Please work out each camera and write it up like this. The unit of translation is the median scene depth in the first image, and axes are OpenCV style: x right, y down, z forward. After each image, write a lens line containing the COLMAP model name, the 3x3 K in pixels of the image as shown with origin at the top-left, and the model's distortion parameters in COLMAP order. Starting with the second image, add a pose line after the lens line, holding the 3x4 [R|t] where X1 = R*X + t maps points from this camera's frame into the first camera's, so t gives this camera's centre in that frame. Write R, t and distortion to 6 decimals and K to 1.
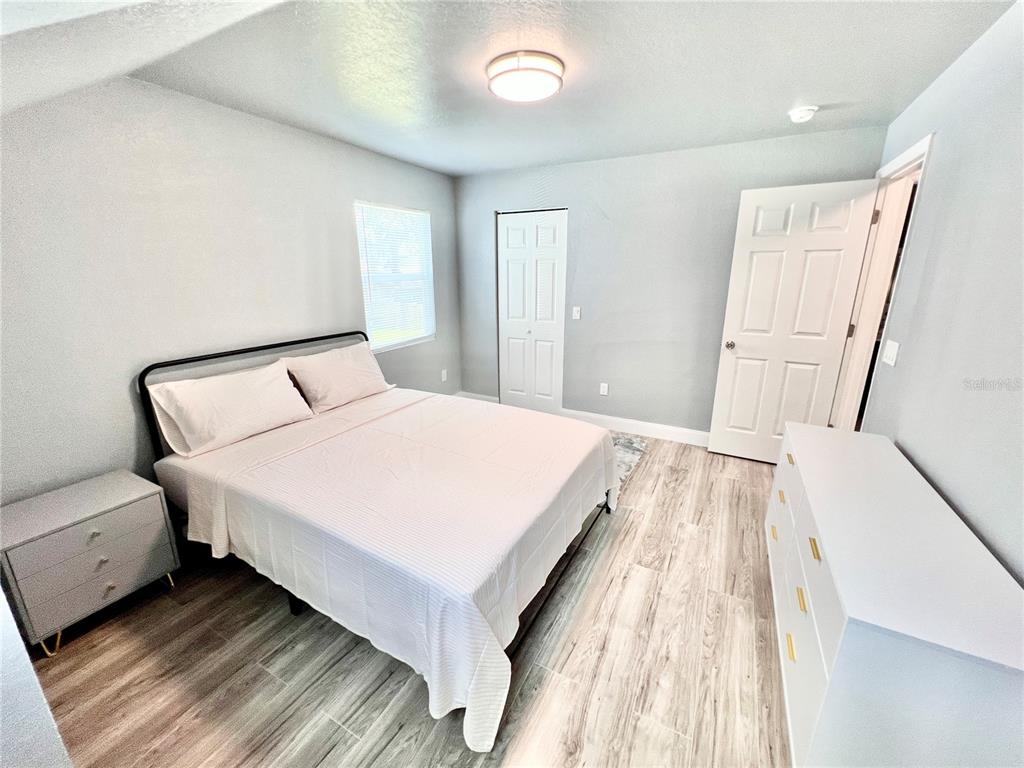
lens RADIAL K [[411.3, 0, 505.7], [0, 411.3, 380.6], [0, 0, 1]] dist [-0.000501, 0.000036]
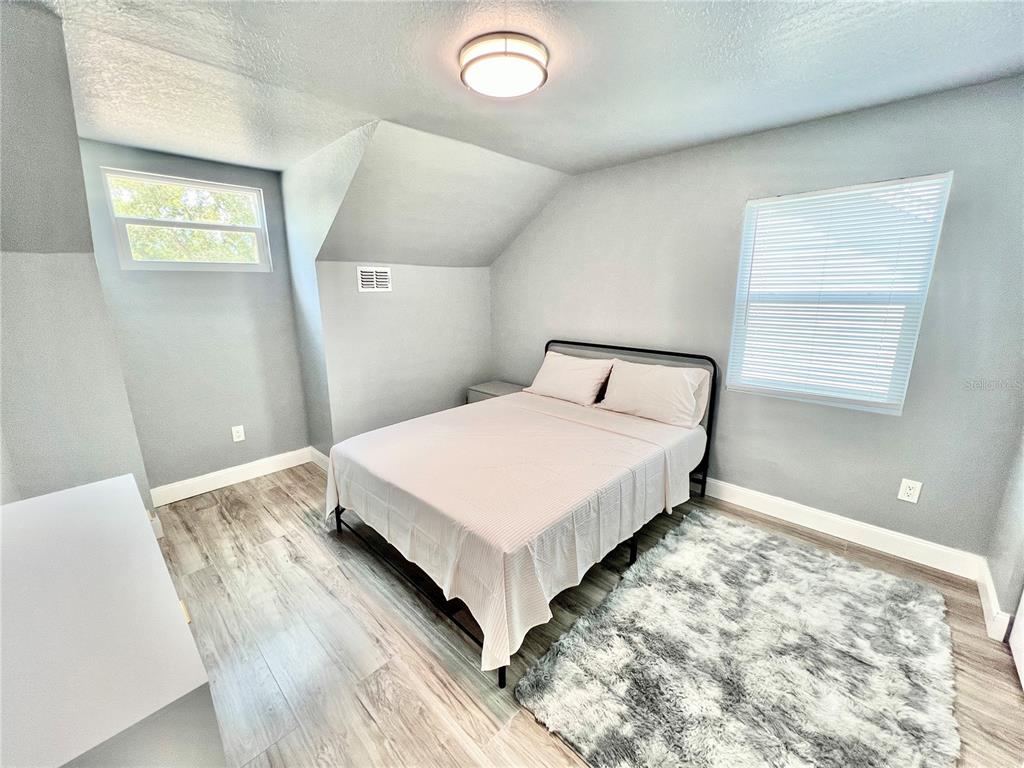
lens RADIAL K [[411.4, 0, 508.5], [0, 411.4, 381.5], [0, 0, 1]] dist [-0.002833, 0.000082]
pose [[-0.260000, 0.218263, -0.940617, 0.855425], [-0.246243, 0.926925, 0.283151, -0.317913], [0.933683, 0.305240, -0.187255, 1.174704]]
